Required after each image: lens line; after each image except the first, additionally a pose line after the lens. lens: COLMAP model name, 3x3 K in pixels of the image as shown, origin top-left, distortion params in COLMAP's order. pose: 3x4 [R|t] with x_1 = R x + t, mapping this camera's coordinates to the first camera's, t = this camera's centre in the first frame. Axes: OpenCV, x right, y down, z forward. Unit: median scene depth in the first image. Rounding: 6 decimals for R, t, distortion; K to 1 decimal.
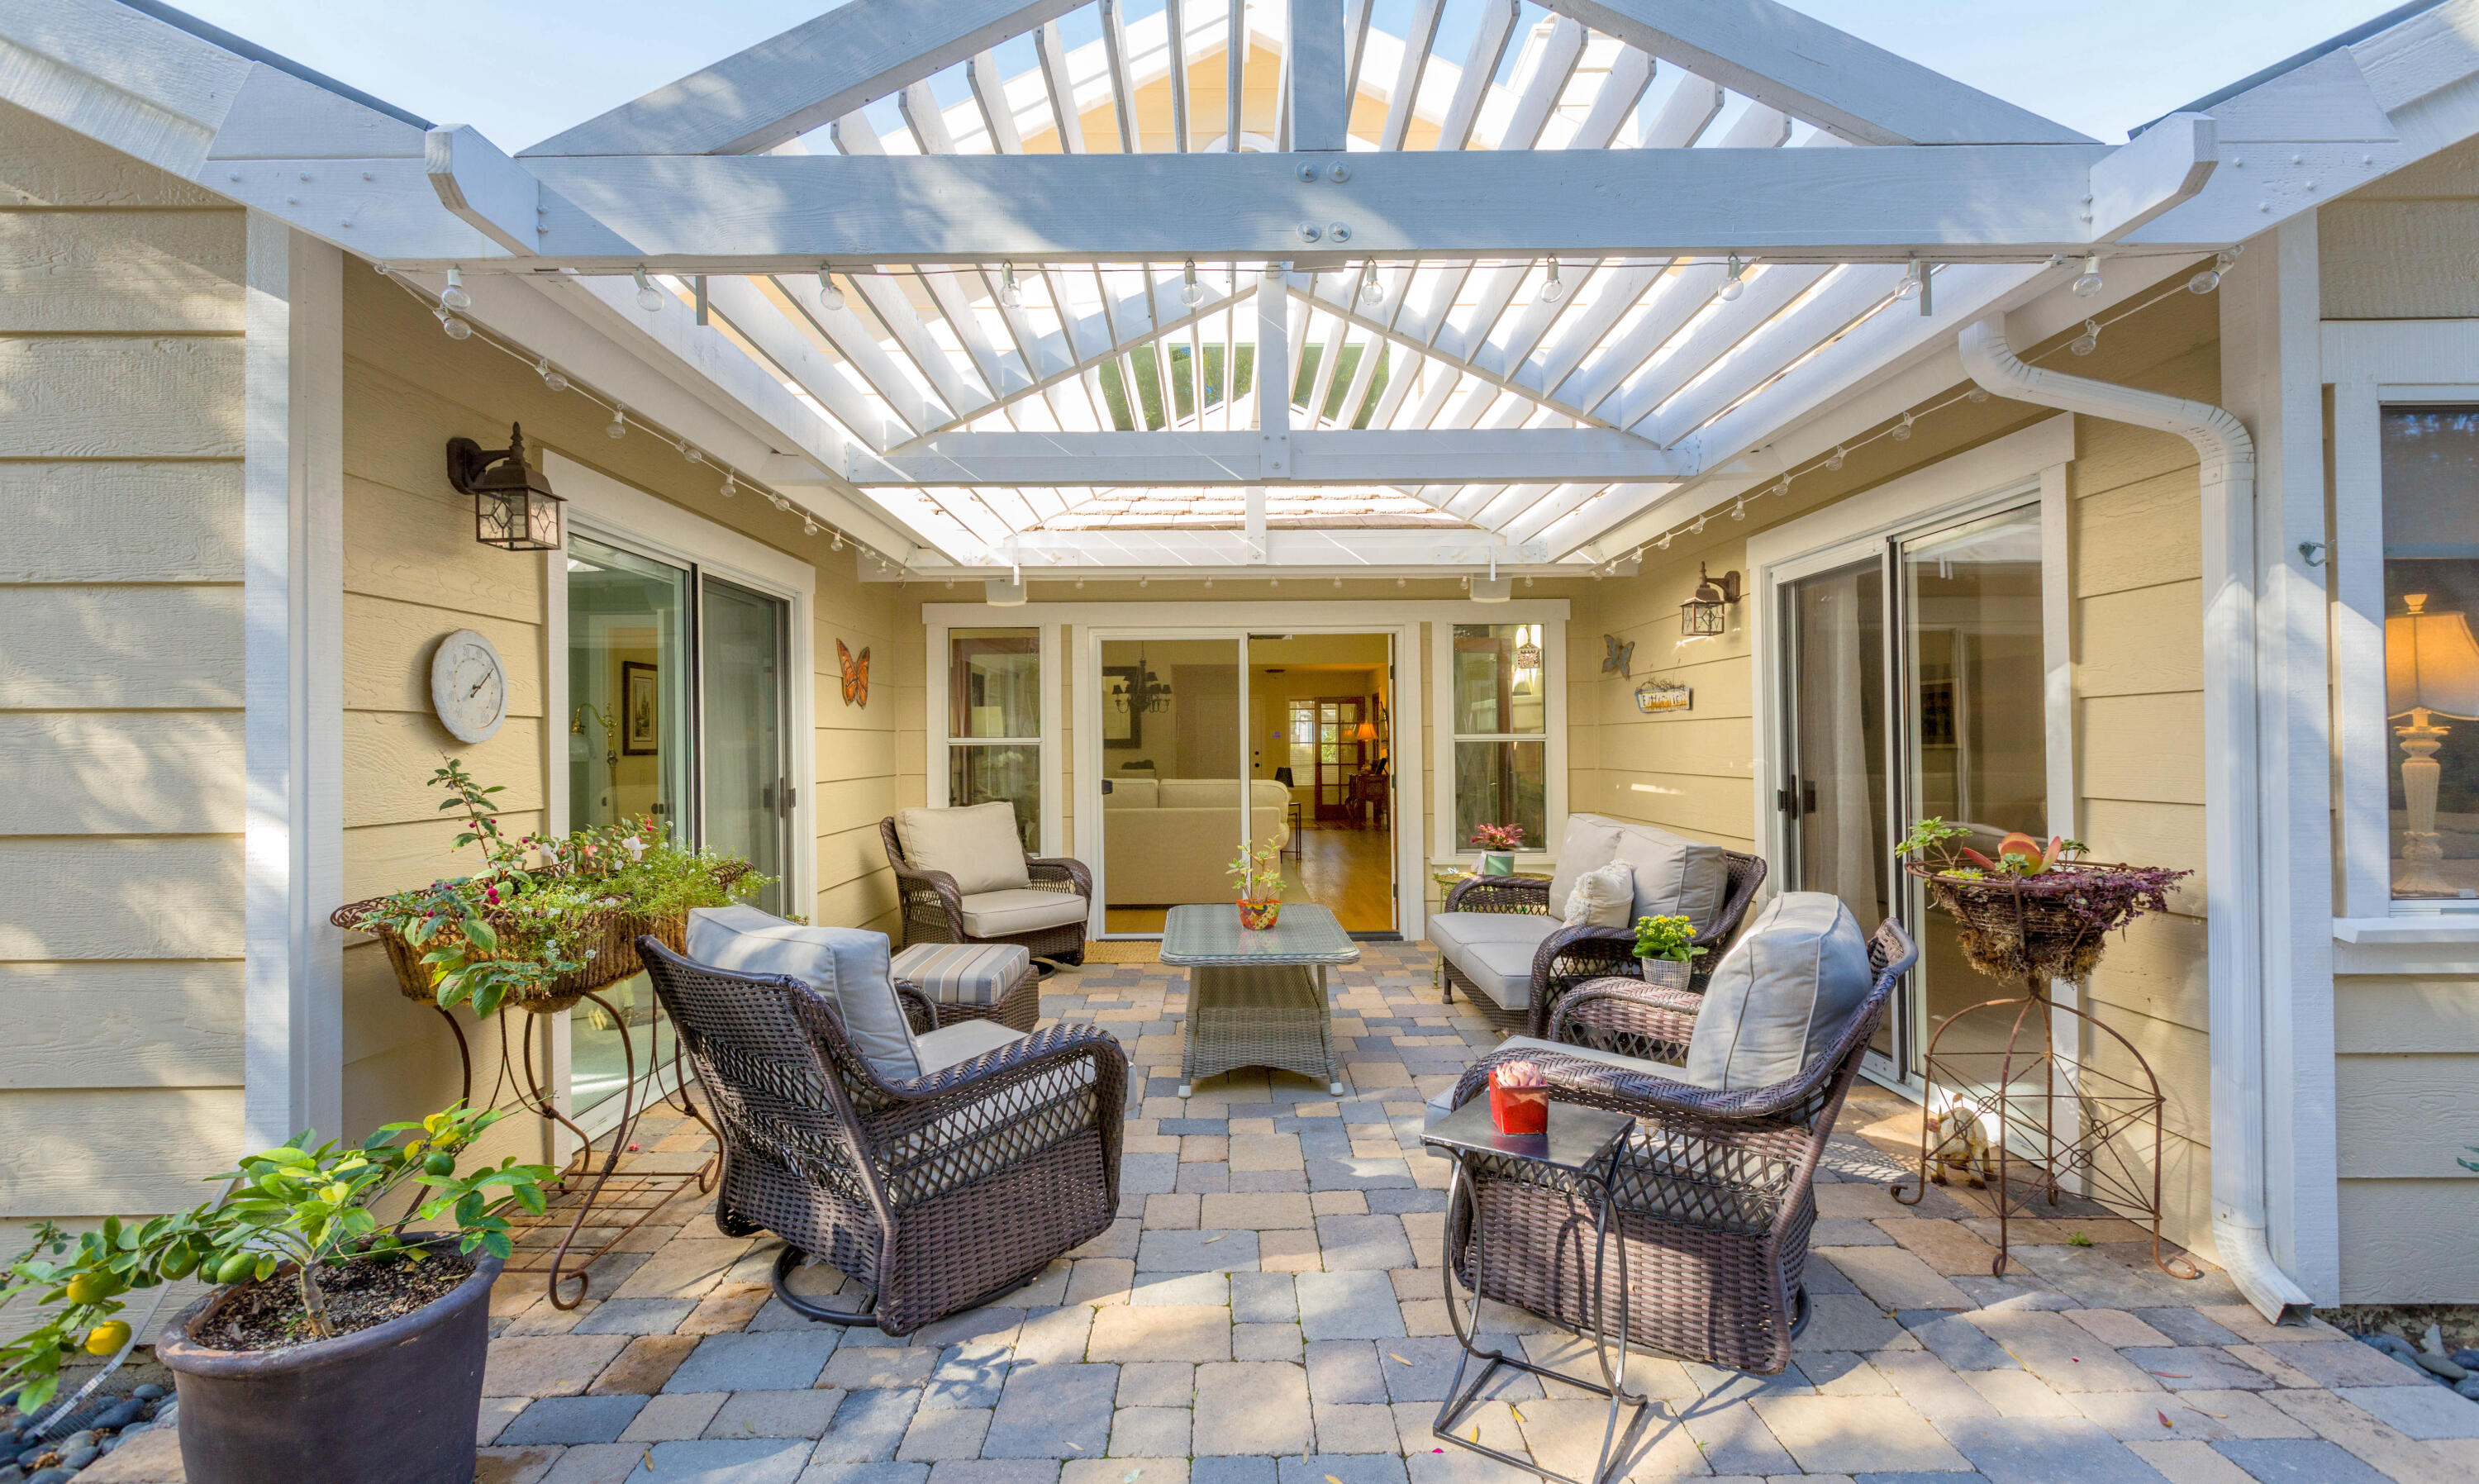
lens RADIAL K [[1048.0, 0, 1314.0], [0, 1048.0, 719.9], [0, 0, 1]] dist [-0.000375, -0.000033]
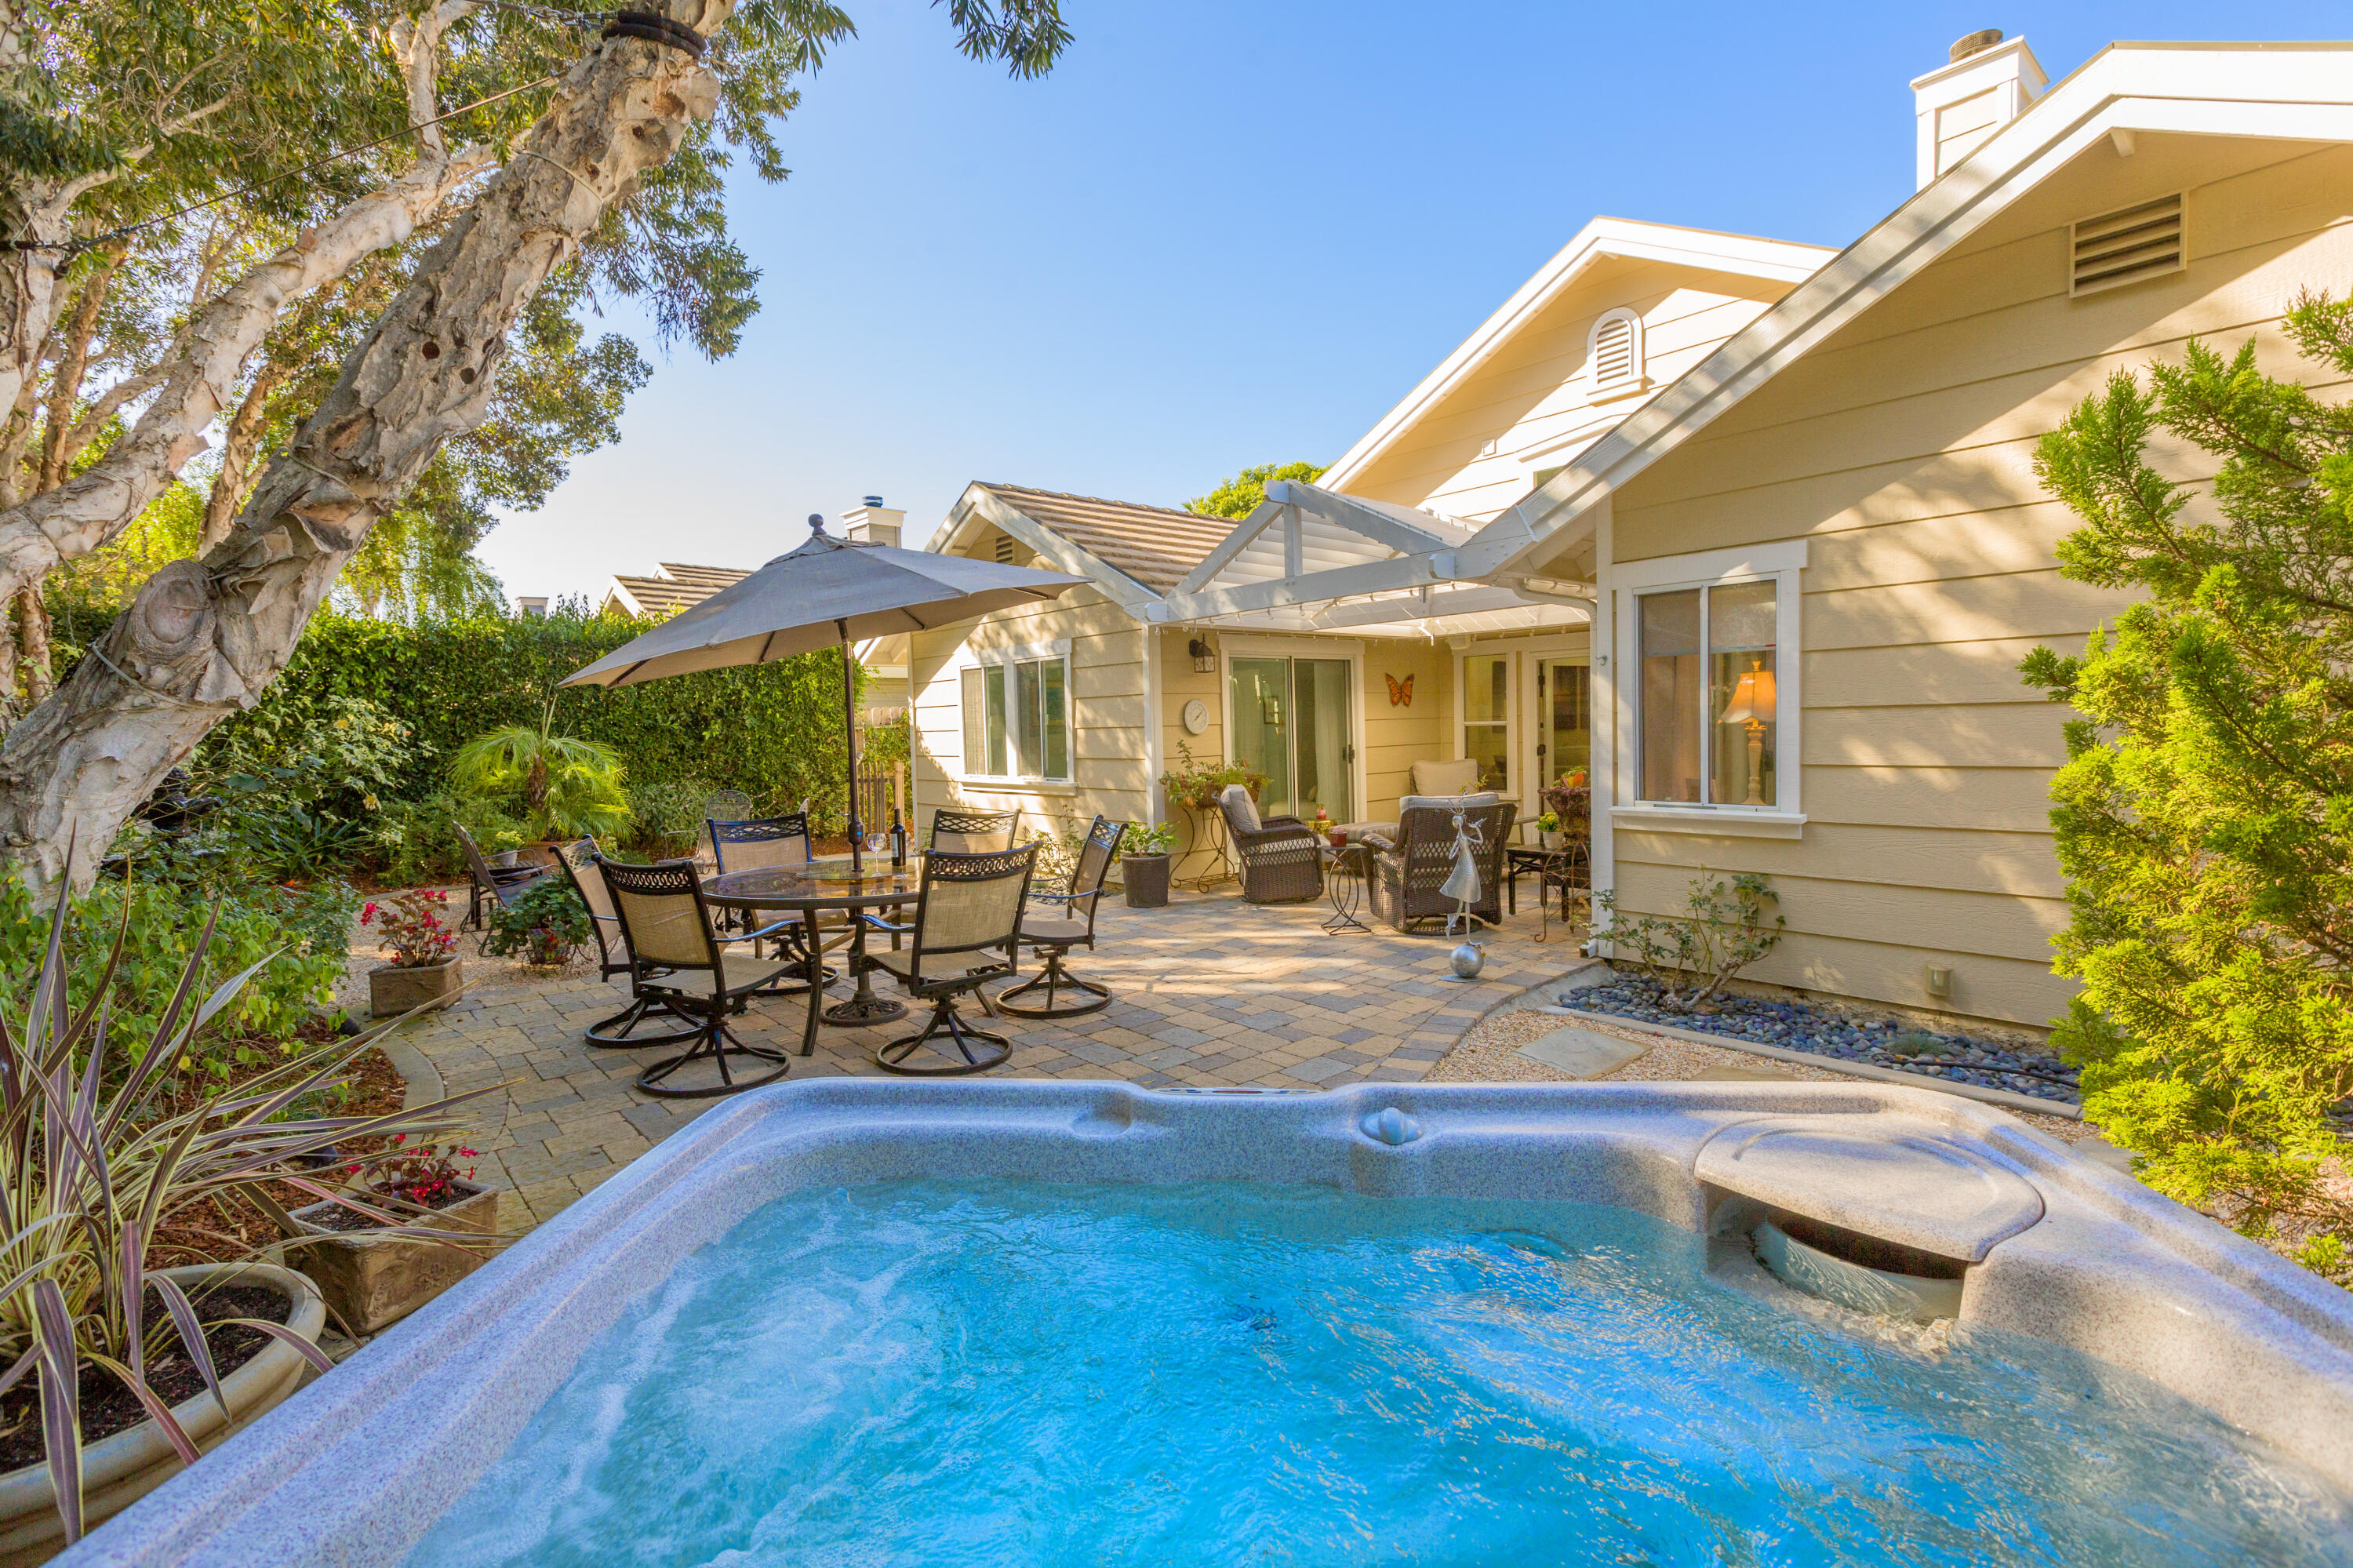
lens RADIAL K [[1078.7, 0, 1176.5], [0, 1078.7, 784.0], [0, 0, 1]] dist [0.001603, 0.000392]
pose [[0.612589, 0.036744, -0.789547, 1.500850], [0.038877, 0.996309, 0.076530, -0.067651], [0.789445, -0.077577, 0.608900, -0.911586]]
